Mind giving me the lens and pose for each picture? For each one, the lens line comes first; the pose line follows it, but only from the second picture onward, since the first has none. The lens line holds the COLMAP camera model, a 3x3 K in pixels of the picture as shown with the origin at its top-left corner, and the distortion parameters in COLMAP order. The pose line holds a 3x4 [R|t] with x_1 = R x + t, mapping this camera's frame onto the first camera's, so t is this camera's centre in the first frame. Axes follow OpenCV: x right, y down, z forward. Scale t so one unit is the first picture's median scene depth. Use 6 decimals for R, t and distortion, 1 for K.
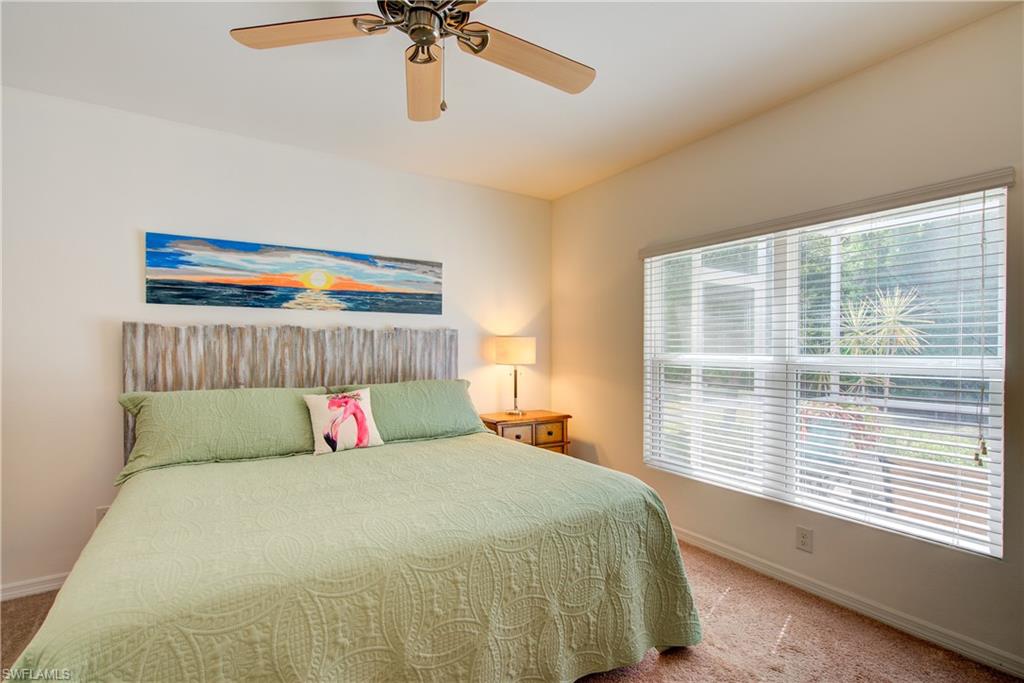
lens RADIAL K [[470.1, 0, 512.0], [0, 470.1, 341.5], [0, 0, 1]] dist [-0.002253, -0.000398]
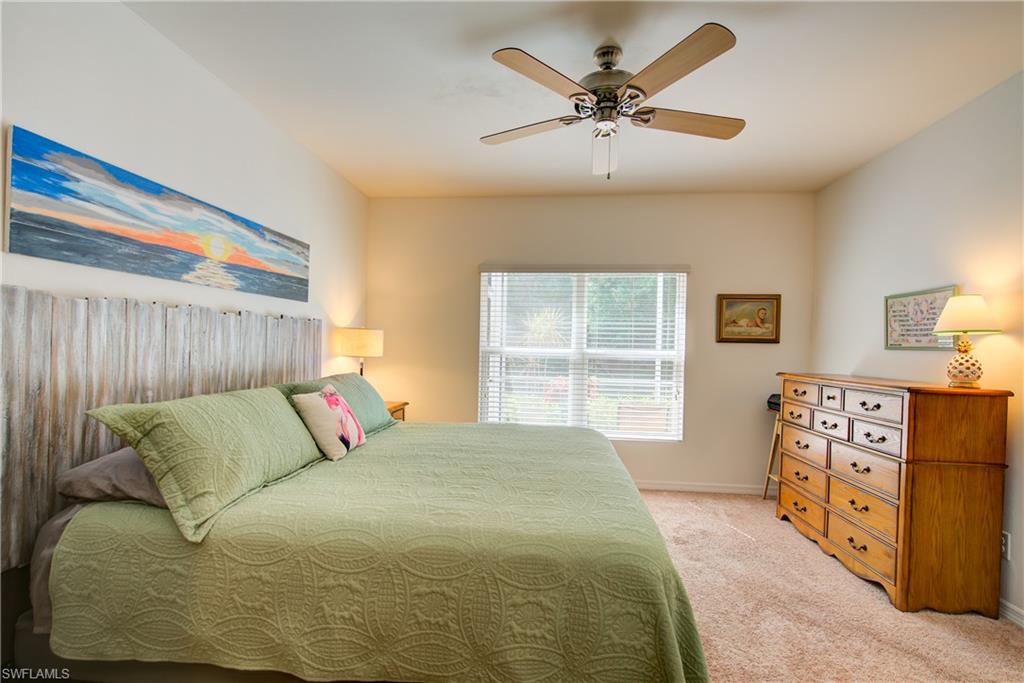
lens RADIAL K [[470.1, 0, 512.0], [0, 470.1, 341.5], [0, 0, 1]] dist [-0.002253, -0.000398]
pose [[0.619008, 0.013637, 0.785266, -0.730975], [-0.025783, 0.999663, 0.002965, 0.005814], [-0.784961, -0.022082, 0.619151, 0.160511]]
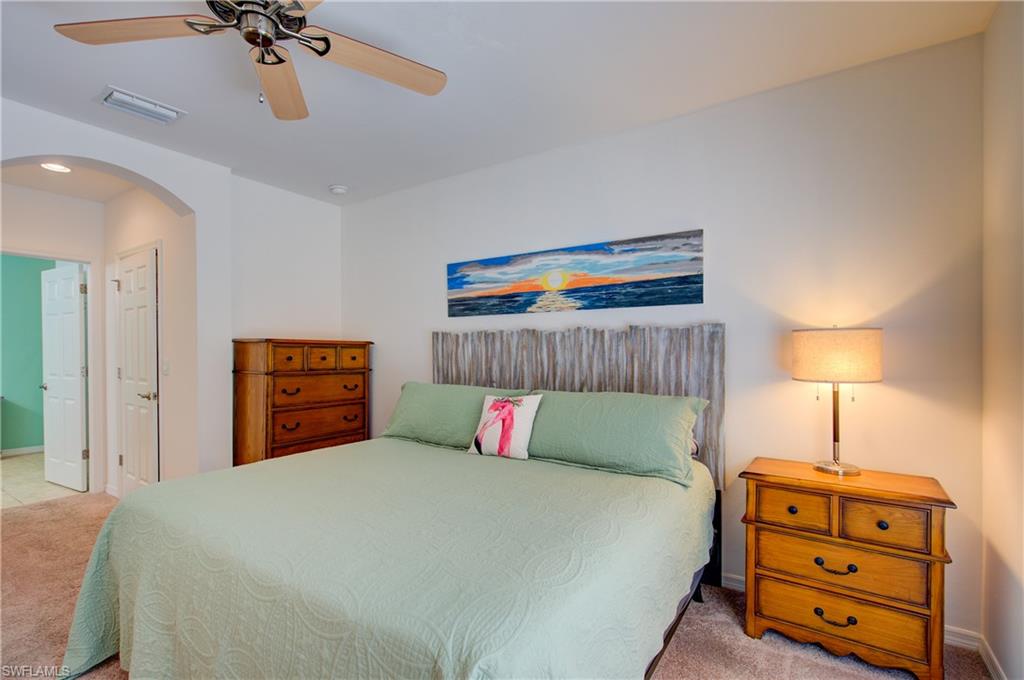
lens RADIAL K [[474.1, 0, 507.0], [0, 474.1, 347.3], [0, 0, 1]] dist [0.009082, -0.006558]
pose [[0.388324, -0.008275, -0.921486, 0.464677], [0.009428, 0.999943, -0.005006, 0.011302], [0.921474, -0.006744, 0.388380, 0.542011]]
